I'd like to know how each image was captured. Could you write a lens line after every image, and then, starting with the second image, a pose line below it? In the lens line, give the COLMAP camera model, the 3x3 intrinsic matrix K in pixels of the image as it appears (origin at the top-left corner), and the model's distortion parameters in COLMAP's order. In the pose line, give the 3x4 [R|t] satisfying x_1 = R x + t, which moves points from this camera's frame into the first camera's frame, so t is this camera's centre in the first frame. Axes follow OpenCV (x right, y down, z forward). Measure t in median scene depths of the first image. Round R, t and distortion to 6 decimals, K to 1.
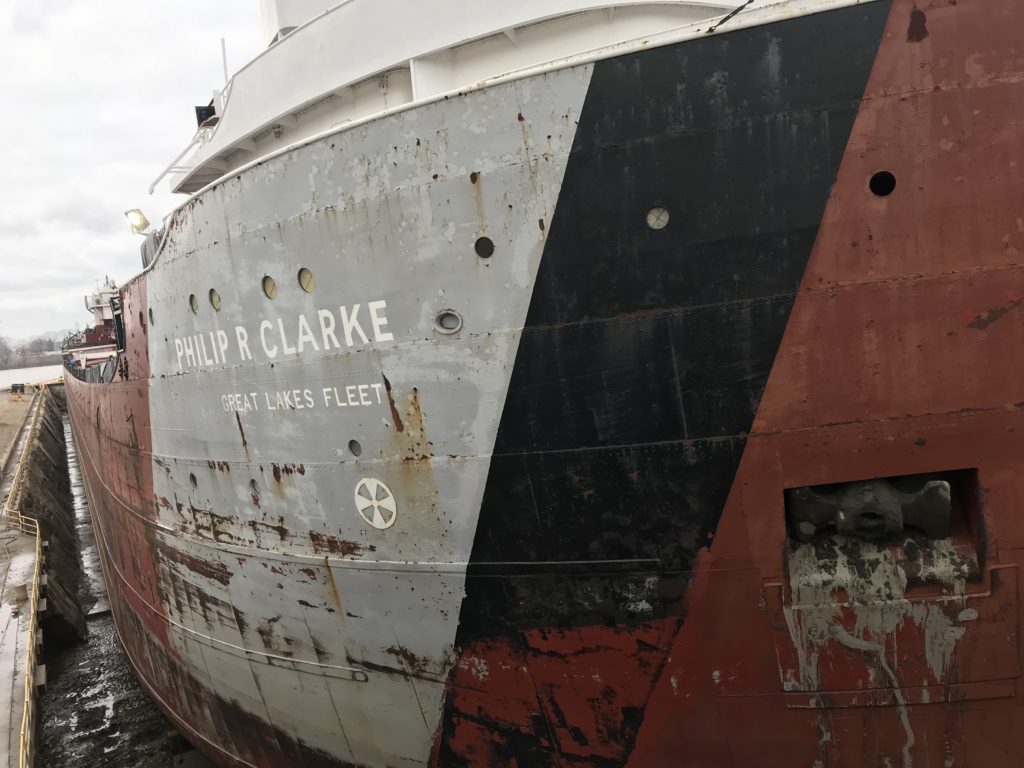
lens RADIAL K [[840.4, 0, 512.0], [0, 840.4, 384.0], [0, 0, 1]] dist [0.029476, -0.008822]
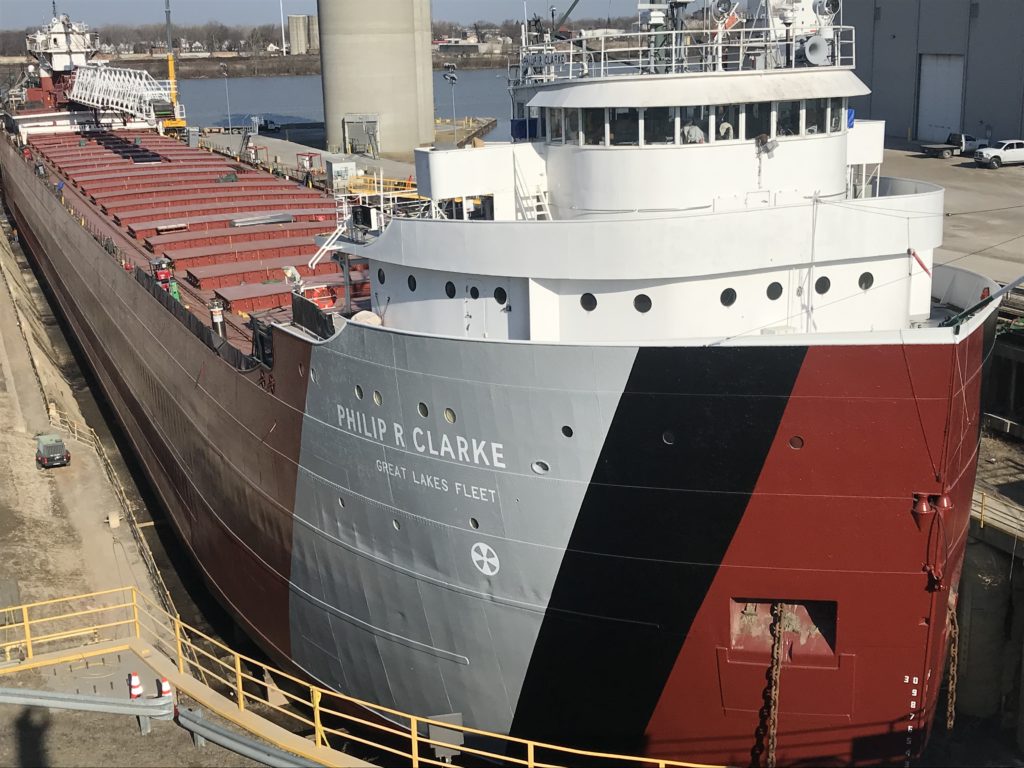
lens RADIAL K [[1365.3, 0, 512.0], [0, 1365.3, 384.0], [0, 0, 1]] dist [0.101515, 0.002320]
pose [[0.992794, 0.085581, -0.083877, 0.064286], [-0.068896, 0.980359, 0.184793, -0.621585], [0.098045, -0.177683, 0.979192, -1.339683]]
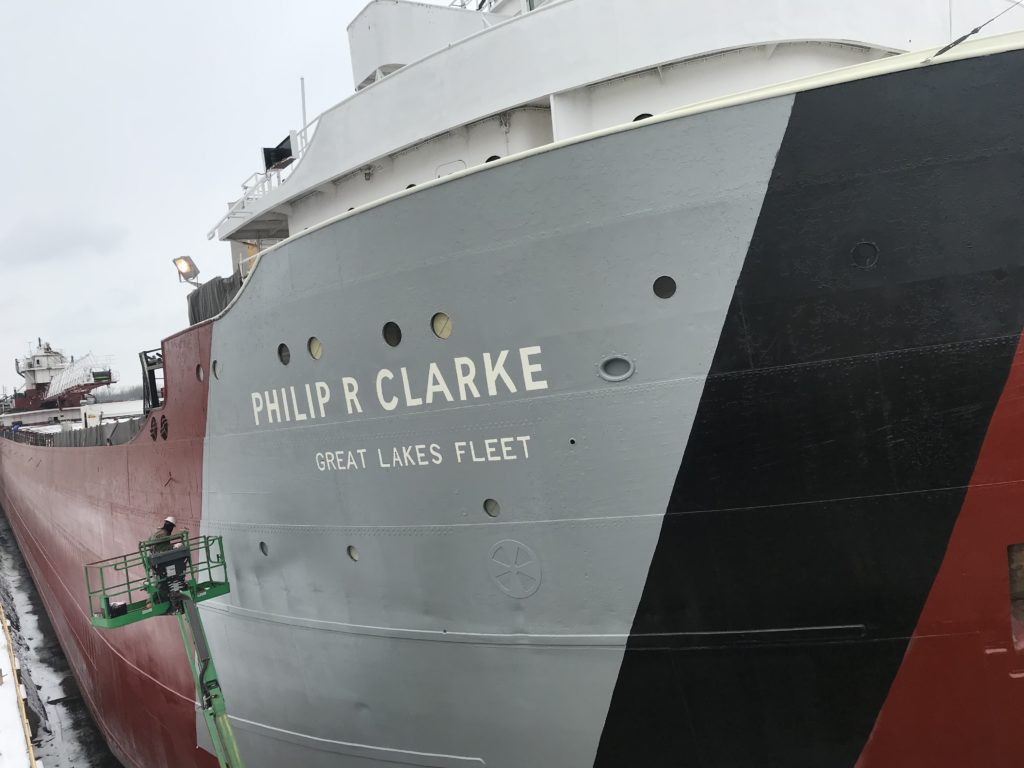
lens RADIAL K [[836.3, 0, 516.7], [0, 836.3, 378.4], [0, 0, 1]] dist [0.052698, -0.009689]
pose [[0.996888, -0.004899, 0.078680, -0.228230], [0.011206, 0.996738, -0.079925, 0.009274], [-0.078032, 0.080558, 0.993691, 0.081497]]
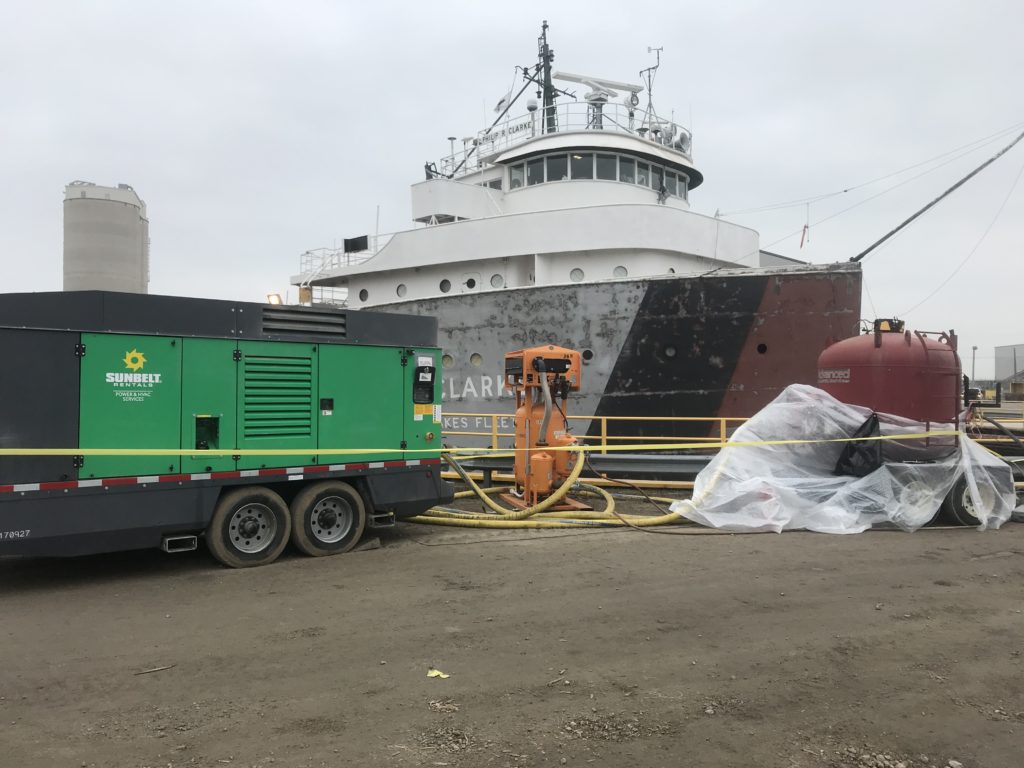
lens RADIAL K [[840.4, 0, 512.0], [0, 840.4, 384.0], [0, 0, 1]] dist [0.029476, -0.008822]
pose [[0.951233, 0.091230, 0.294673, -0.702372], [-0.062585, 0.992476, -0.105236, 0.122420], [-0.302057, 0.081662, 0.949786, -0.798805]]
